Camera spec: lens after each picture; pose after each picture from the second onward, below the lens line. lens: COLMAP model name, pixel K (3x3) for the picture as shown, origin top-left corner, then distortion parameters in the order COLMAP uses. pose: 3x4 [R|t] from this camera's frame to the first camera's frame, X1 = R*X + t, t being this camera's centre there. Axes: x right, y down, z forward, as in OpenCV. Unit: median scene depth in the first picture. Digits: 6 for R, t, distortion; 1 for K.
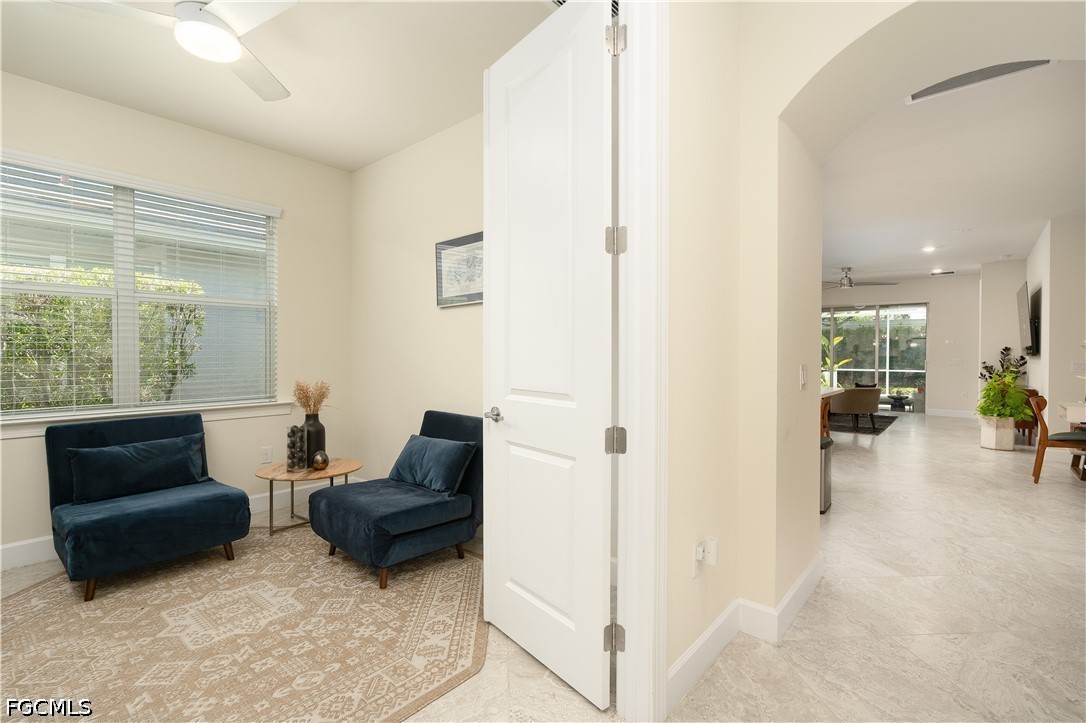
lens RADIAL K [[496.0, 0, 539.9], [0, 496.0, 361.1], [0, 0, 1]] dist [-0.003260, -0.000355]
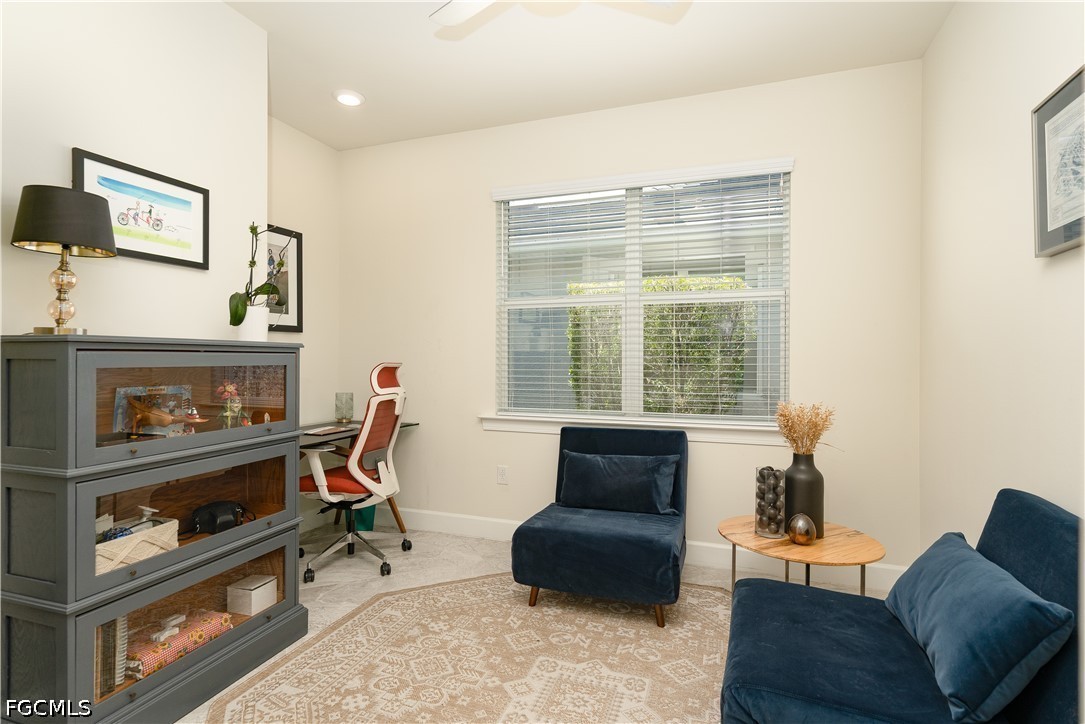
lens RADIAL K [[541.8, 0, 542.5], [0, 541.8, 362.0], [0, 0, 1]] dist [0.000627, 0.000071]
pose [[0.359909, 0.006822, -0.932962, 0.096035], [-0.018763, 0.999824, 0.000072, -0.008558], [0.932799, 0.017479, 0.359974, 0.499525]]
